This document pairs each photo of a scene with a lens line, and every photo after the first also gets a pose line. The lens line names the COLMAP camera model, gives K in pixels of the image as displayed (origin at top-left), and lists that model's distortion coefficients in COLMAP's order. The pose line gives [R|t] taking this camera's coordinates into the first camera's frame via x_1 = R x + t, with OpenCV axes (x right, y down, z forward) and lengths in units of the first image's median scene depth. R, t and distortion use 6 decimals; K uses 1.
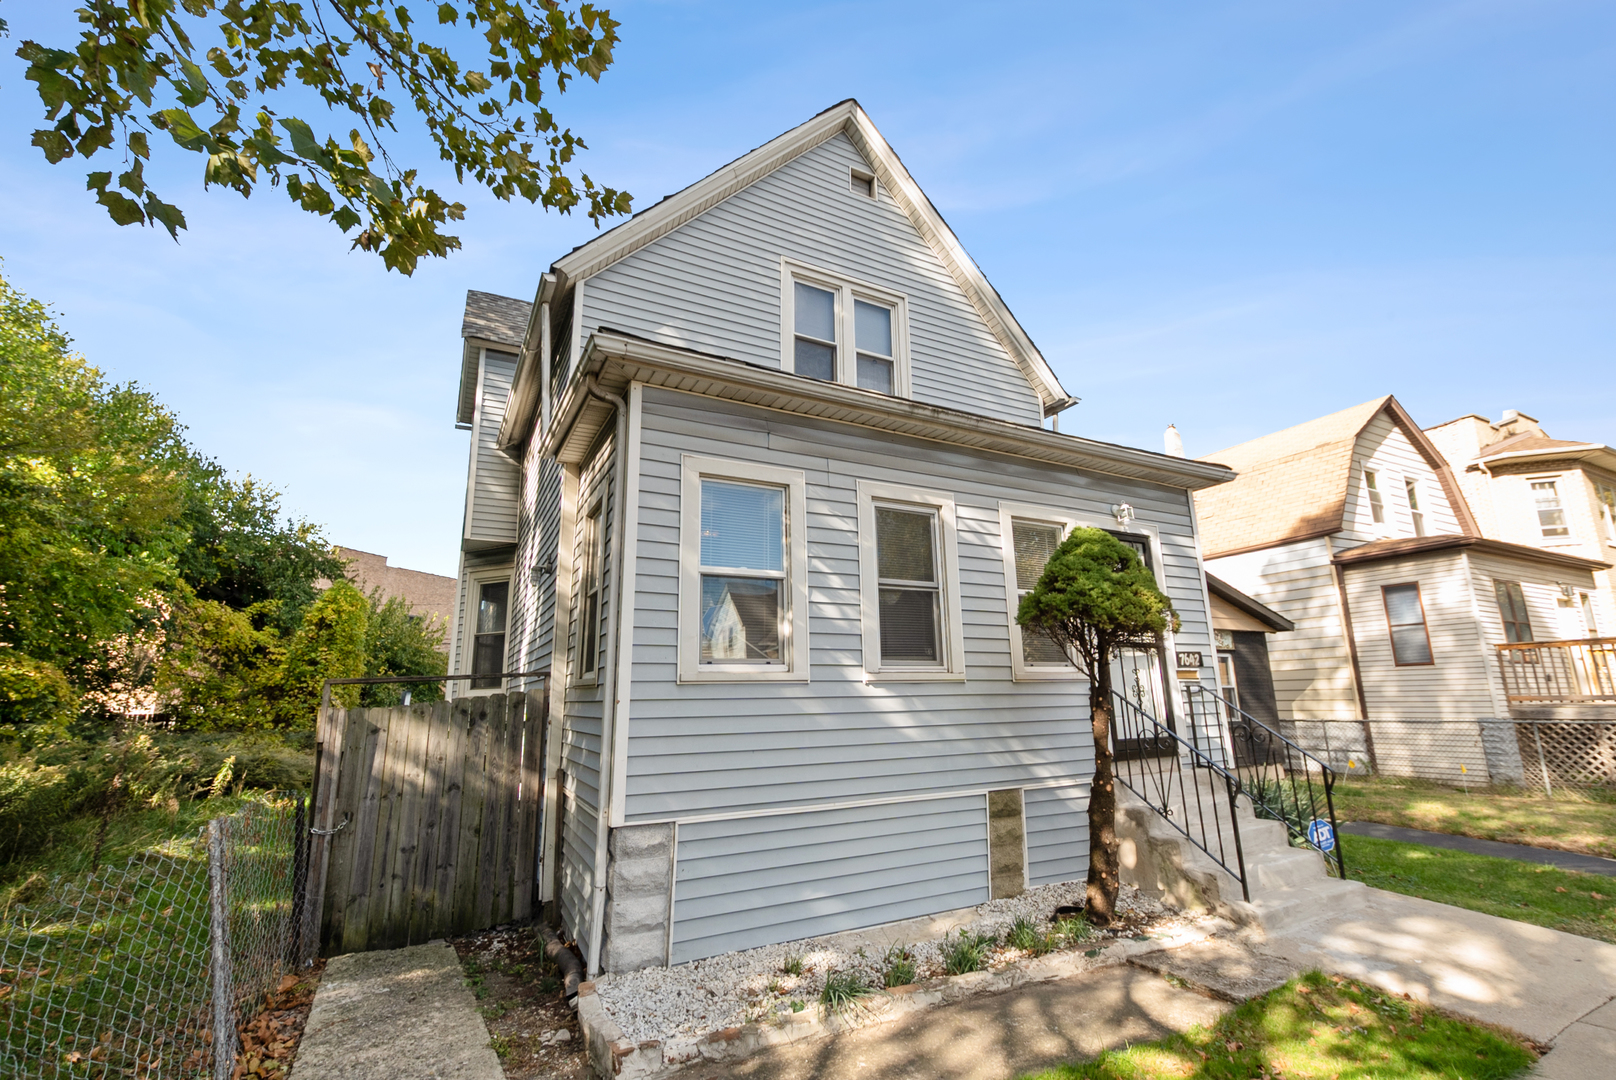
lens RADIAL K [[714.2, 0, 813.1], [0, 714.2, 543.5], [0, 0, 1]] dist [0.007769, -0.001449]
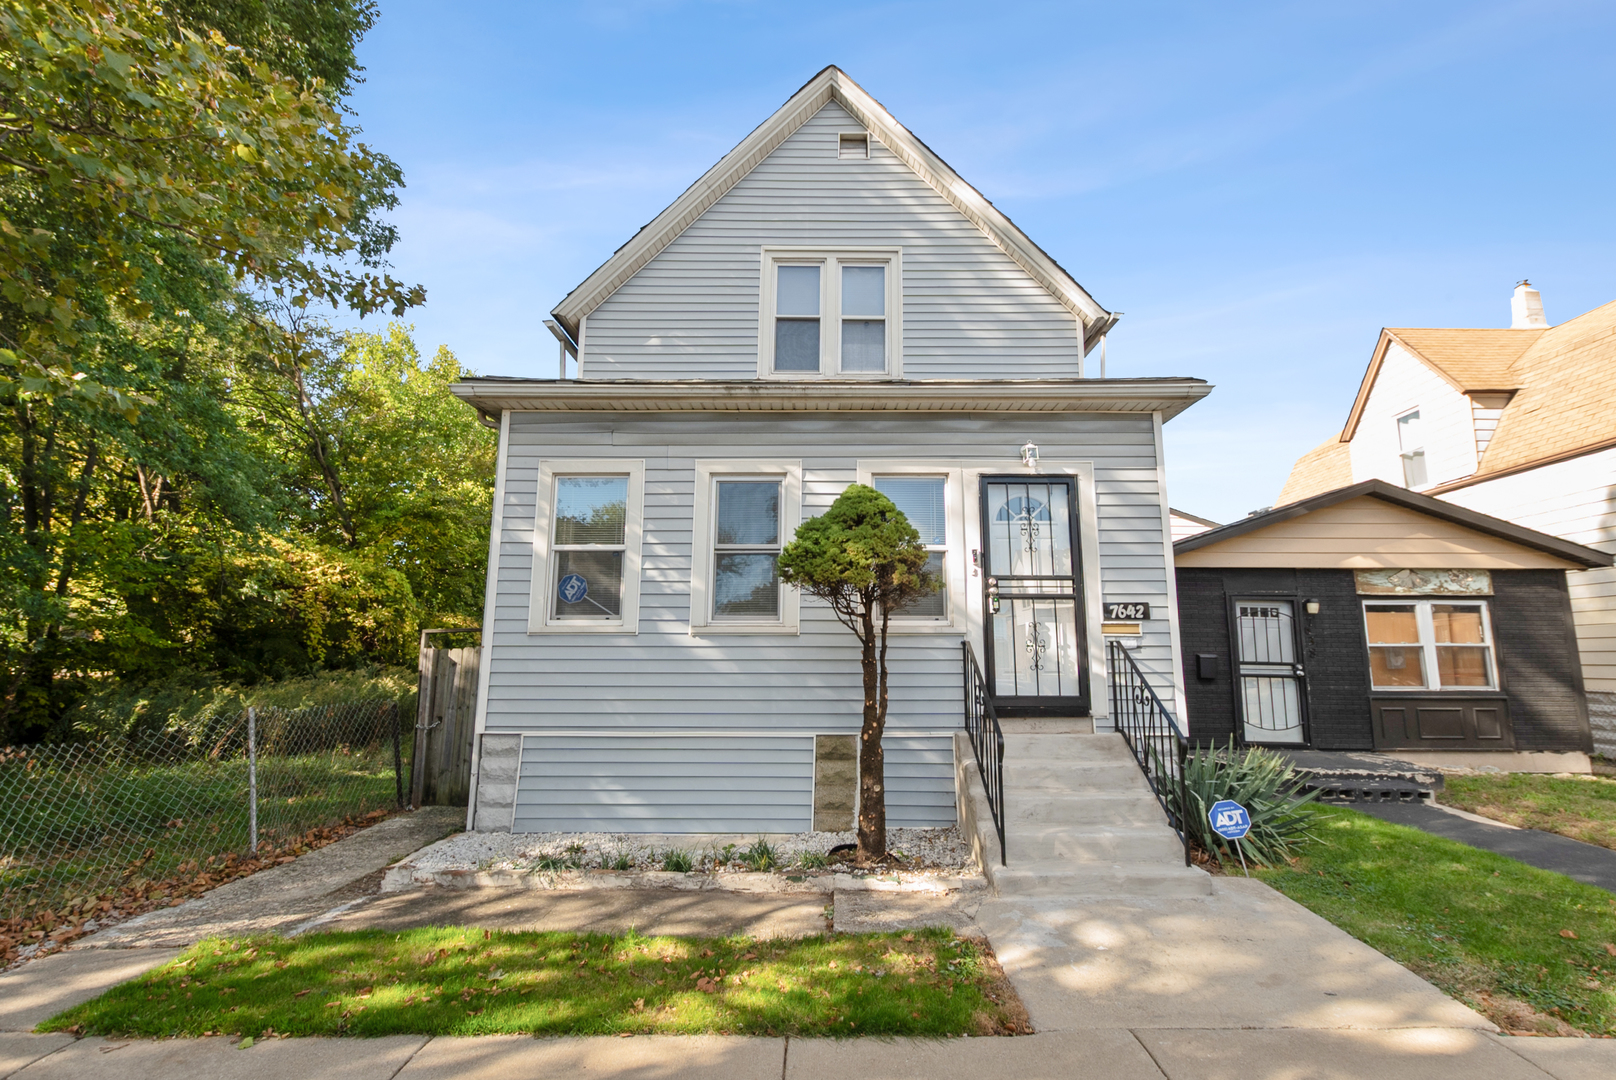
lens RADIAL K [[714.2, 0, 820.6], [0, 714.2, 544.7], [0, 0, 1]] dist [0.007769, -0.001449]
pose [[0.879095, -0.052003, -0.473801, 0.790032], [0.084614, 0.995269, 0.047755, 0.008414], [0.469076, -0.082071, 0.879336, 0.074233]]
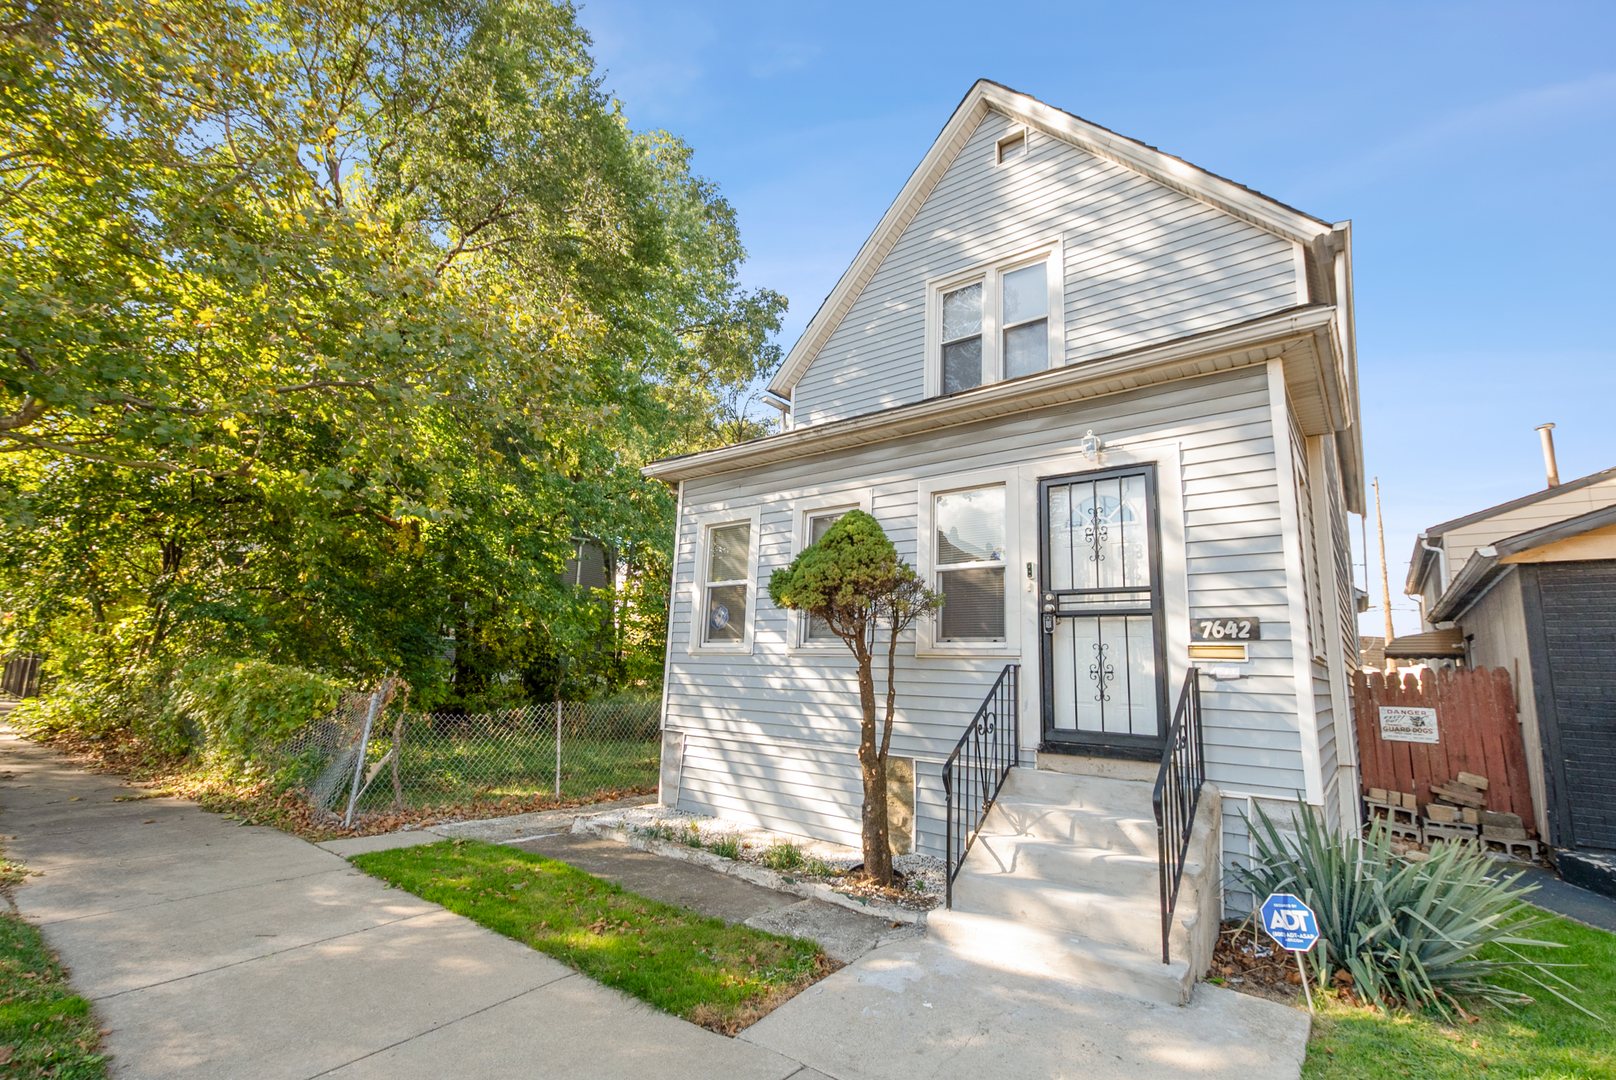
lens RADIAL K [[714.2, 0, 813.8], [0, 714.2, 542.4], [0, 0, 1]] dist [0.007769, -0.001449]
pose [[0.404306, -0.134911, -0.904619, 1.268454], [0.156492, 0.984680, -0.076910, 0.093412], [0.901136, -0.110470, 0.419225, 0.486437]]
